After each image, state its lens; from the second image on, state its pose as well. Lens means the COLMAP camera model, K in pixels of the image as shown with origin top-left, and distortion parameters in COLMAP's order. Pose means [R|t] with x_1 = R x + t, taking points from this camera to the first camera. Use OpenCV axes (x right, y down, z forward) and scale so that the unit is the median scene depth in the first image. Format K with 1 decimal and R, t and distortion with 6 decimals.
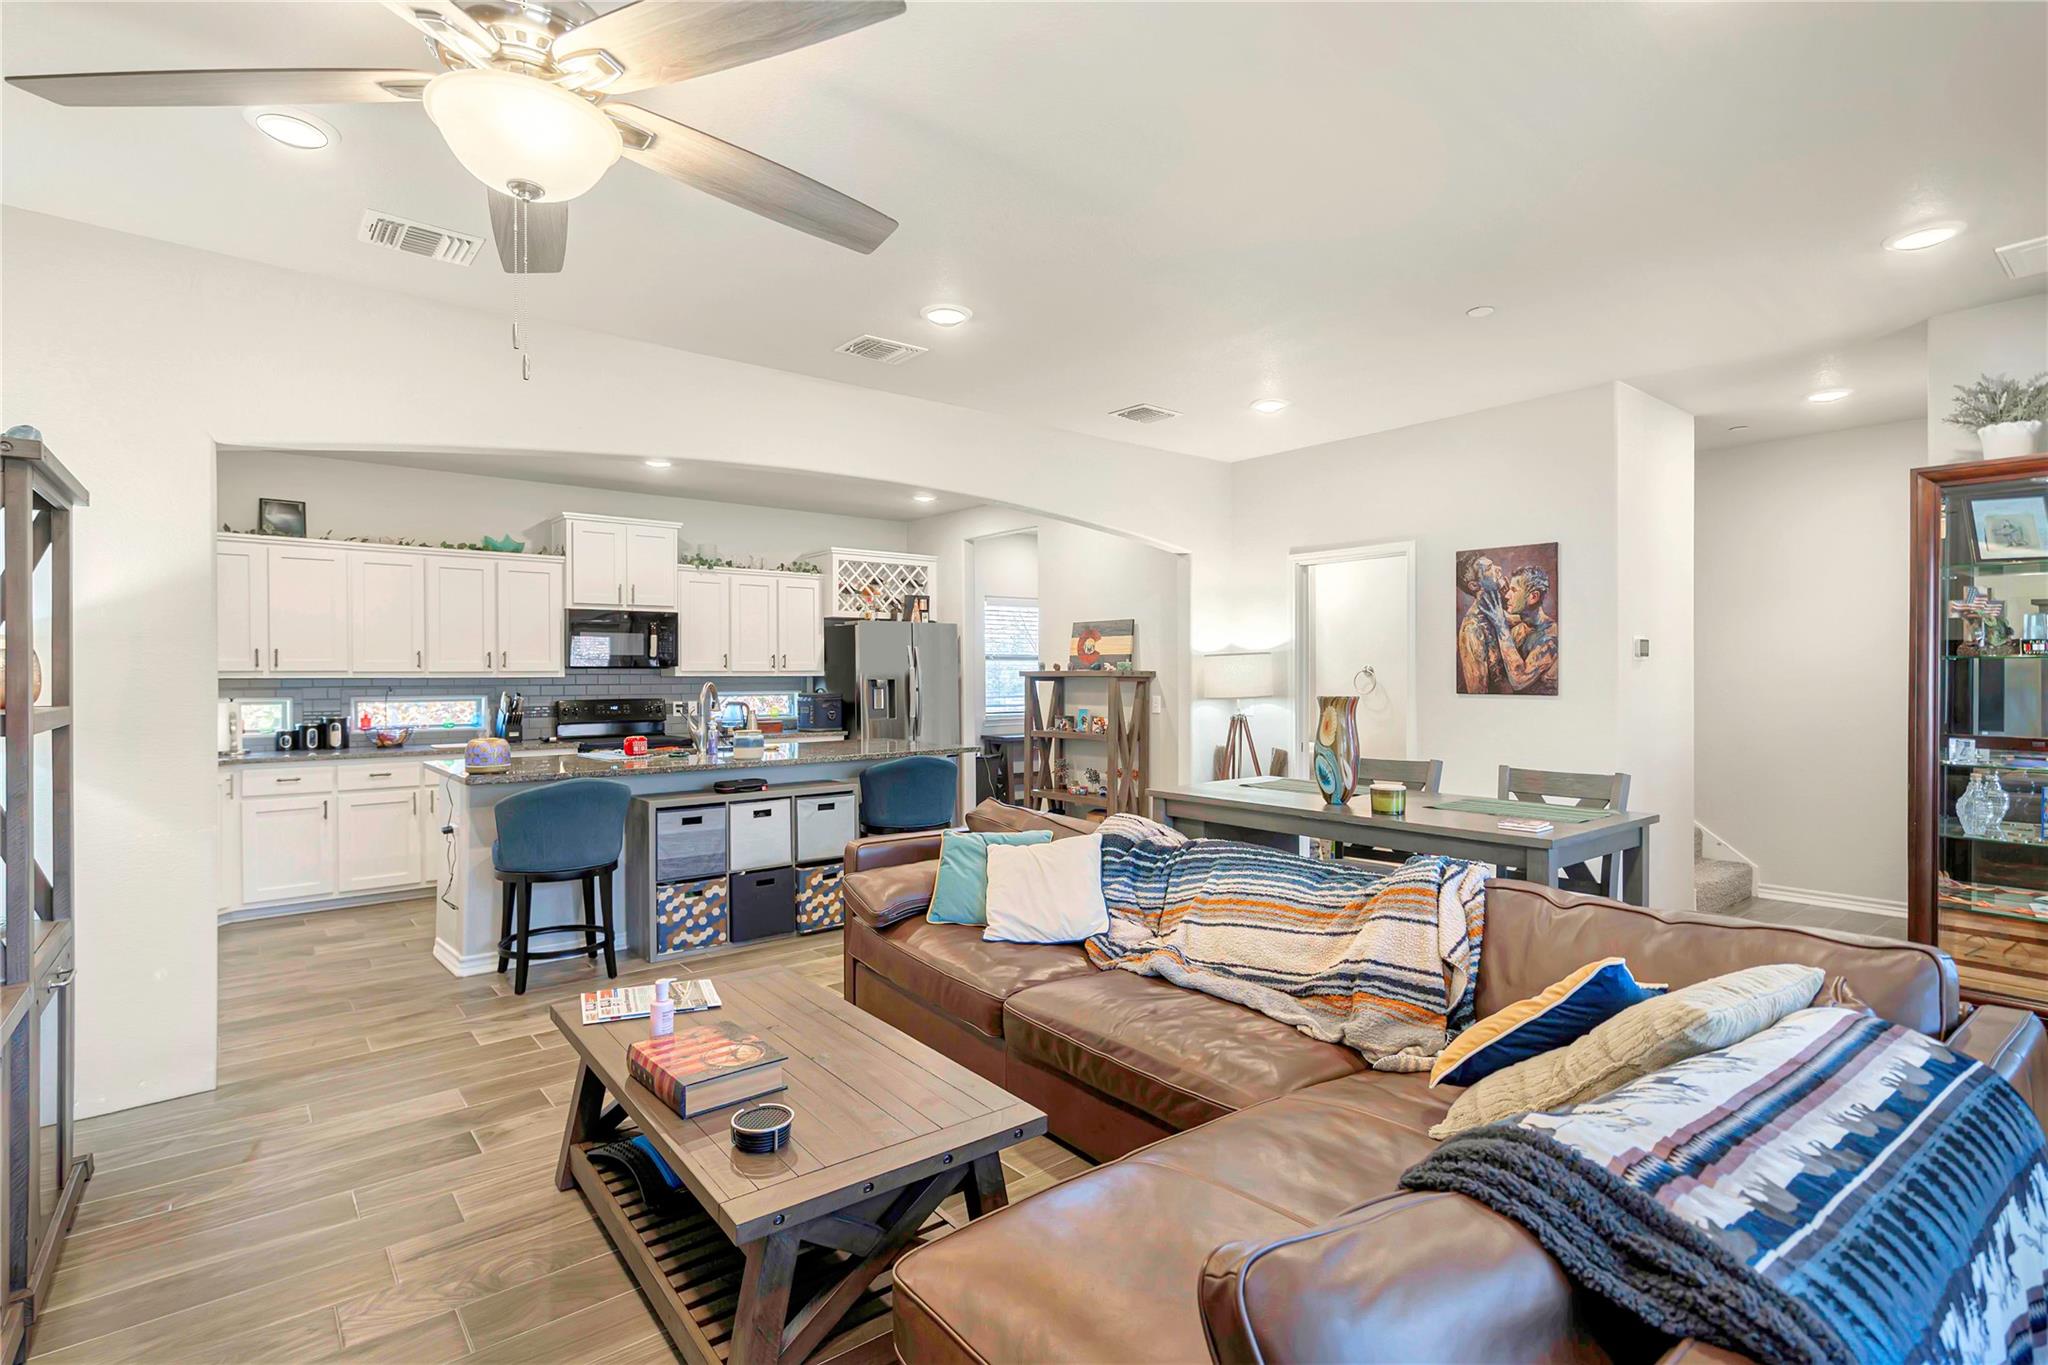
lens RADIAL K [[974.6, 0, 1016.9], [0, 974.6, 673.6], [0, 0, 1]] dist [0.018486, 0.000538]
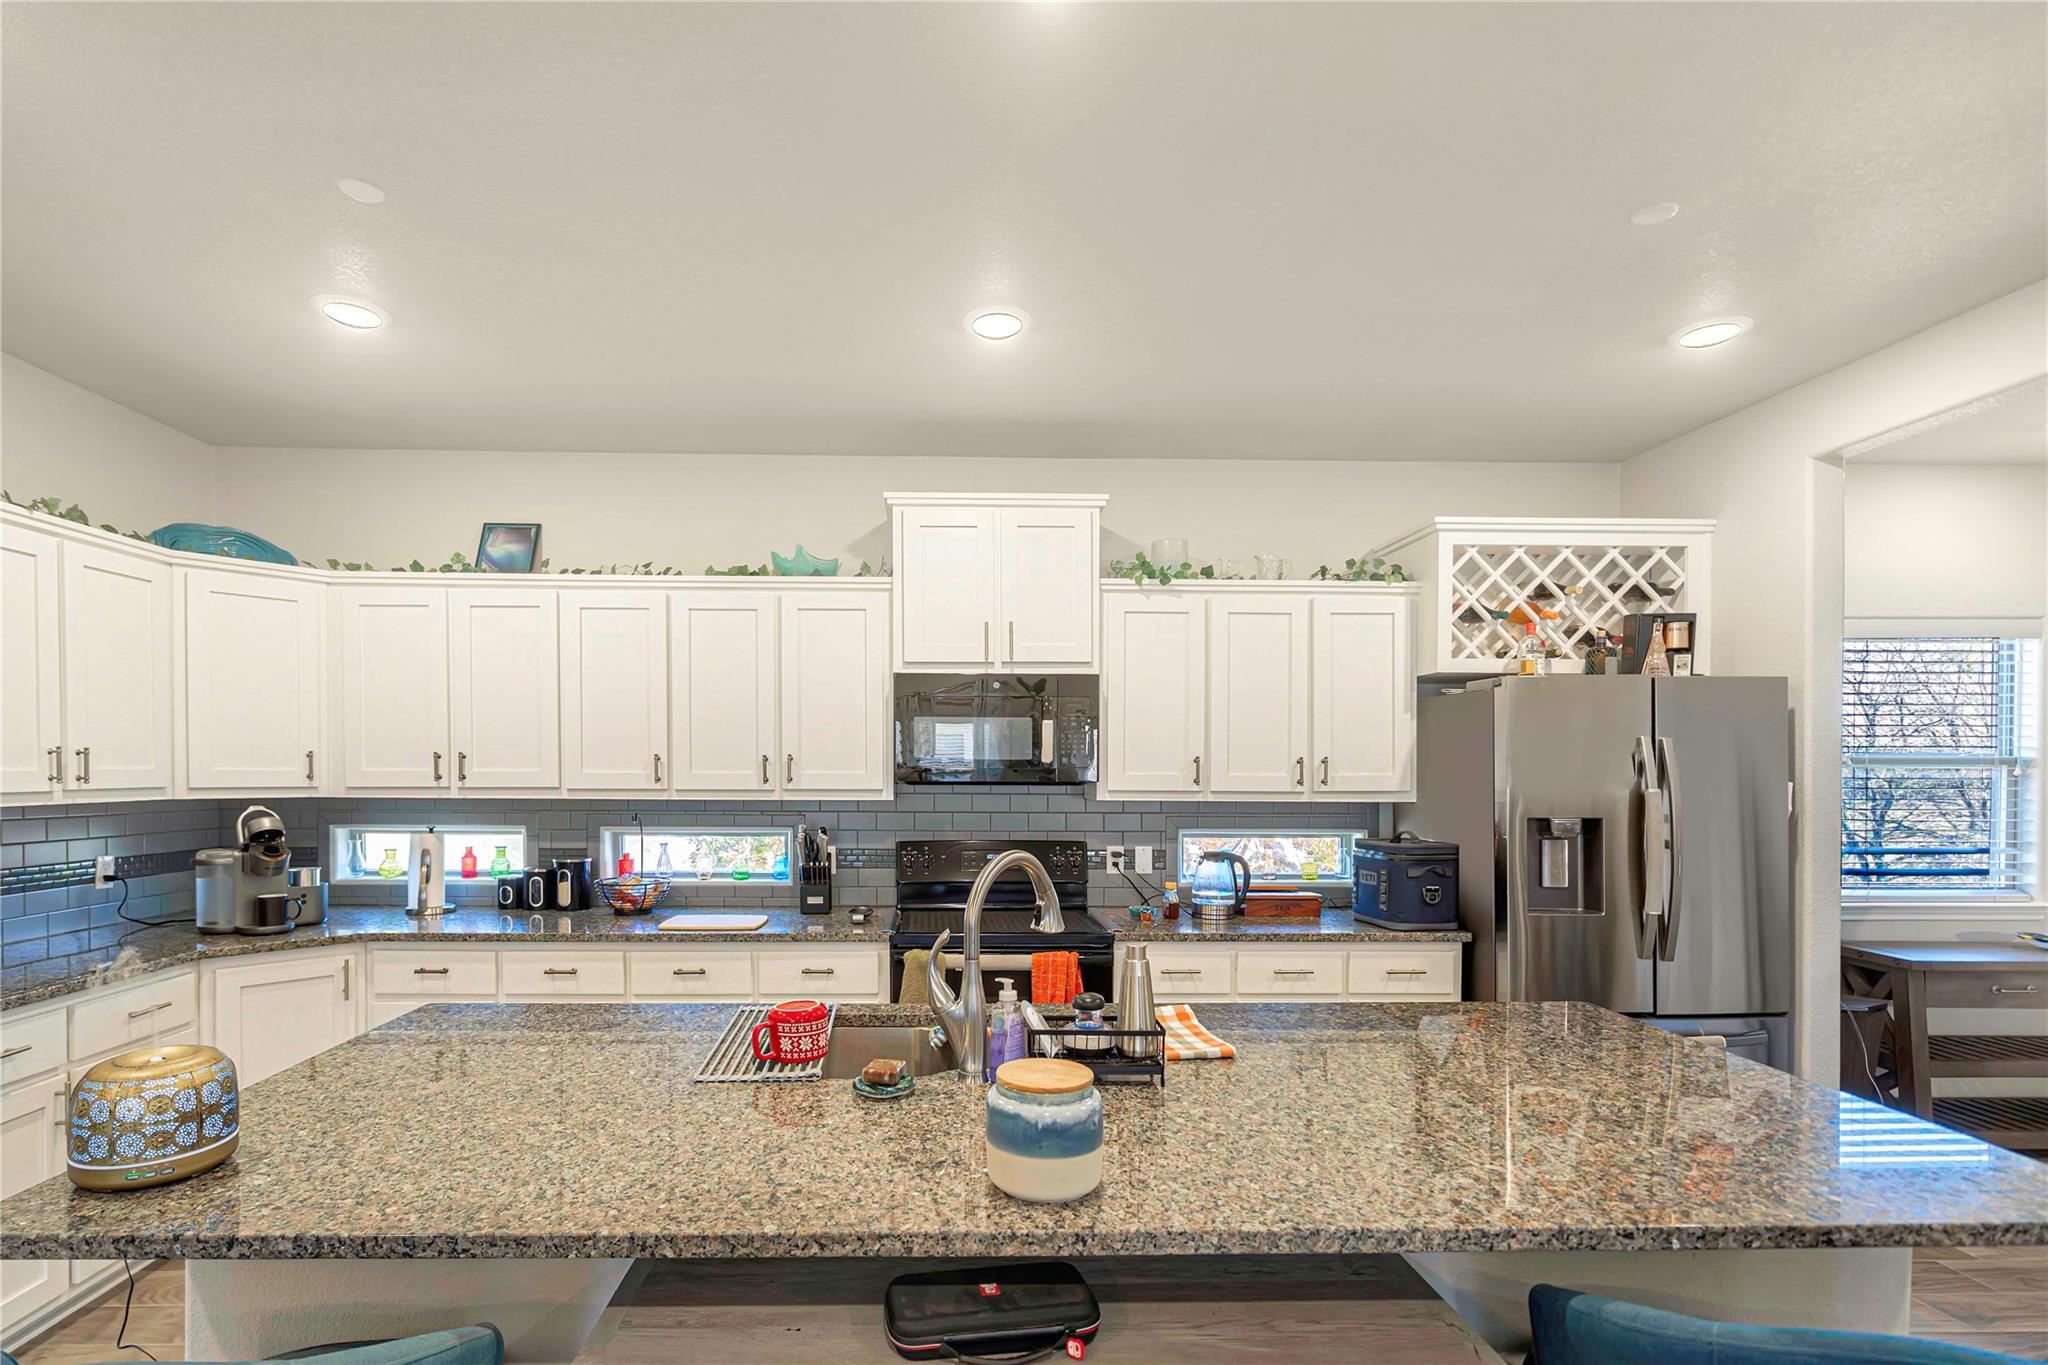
lens RADIAL K [[962.7, 0, 956.7], [0, 962.7, 781.2], [0, 0, 1]] dist [-0.002633, -0.000160]
pose [[0.792118, 0.014928, -0.610186, -0.118443], [-0.007752, 0.999866, 0.014398, -0.016362], [0.610319, -0.006675, 0.792127, 0.654068]]
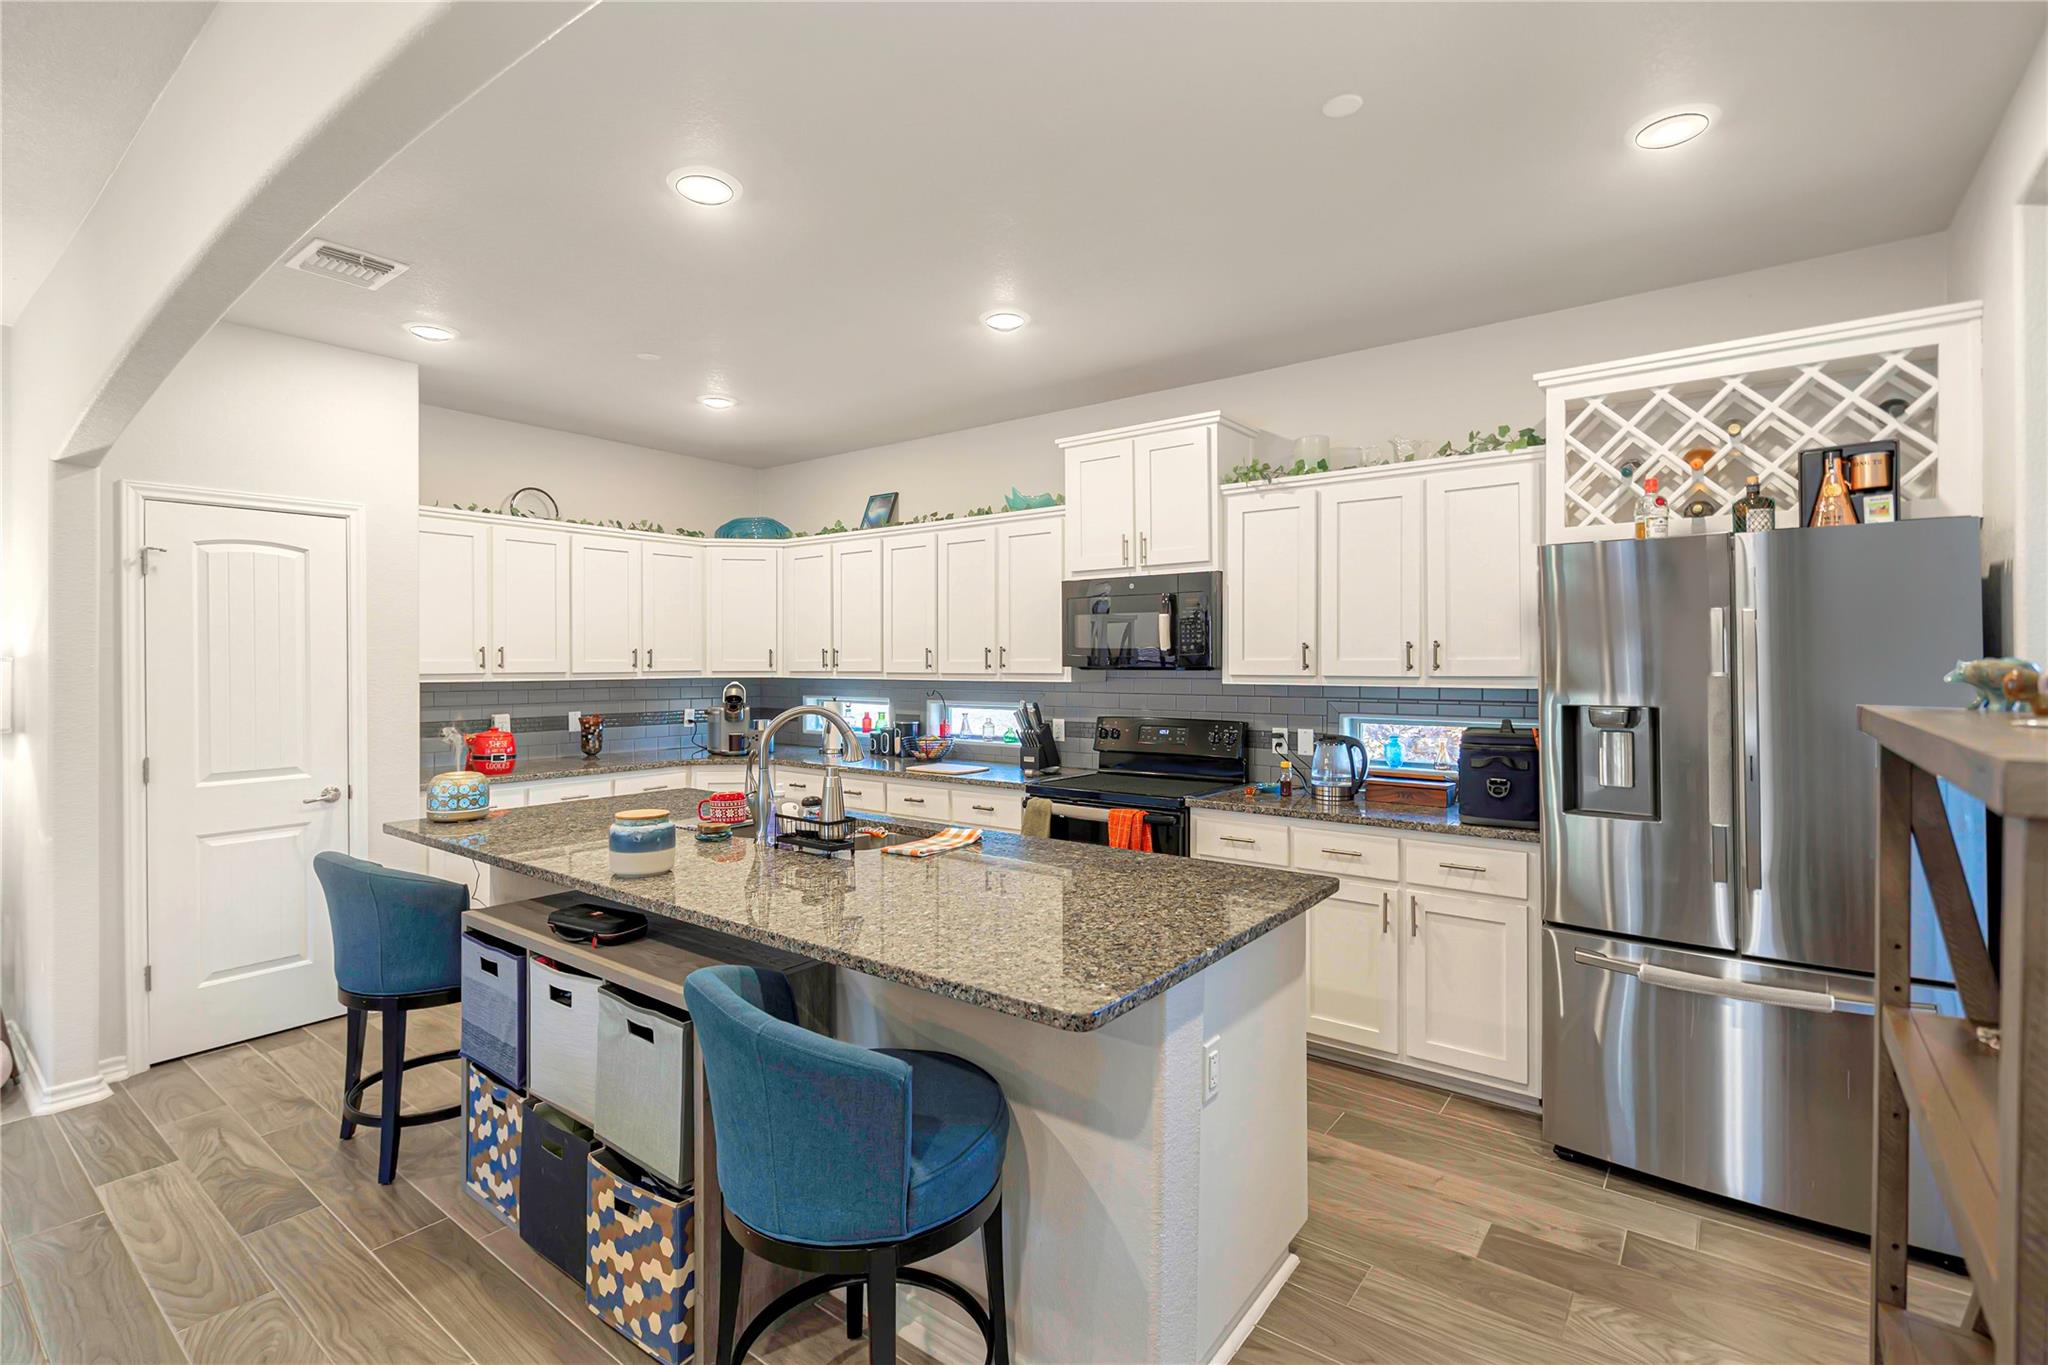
lens RADIAL K [[941.1, 0, 1024.4], [0, 941.1, 659.5], [0, 0, 1]] dist [-0.000049, 0.000415]
pose [[0.235801, 0.000101, -0.971801, 0.180708], [-0.000634, 1.000000, -0.000050, -0.013242], [0.971801, 0.000628, 0.235801, 0.891032]]
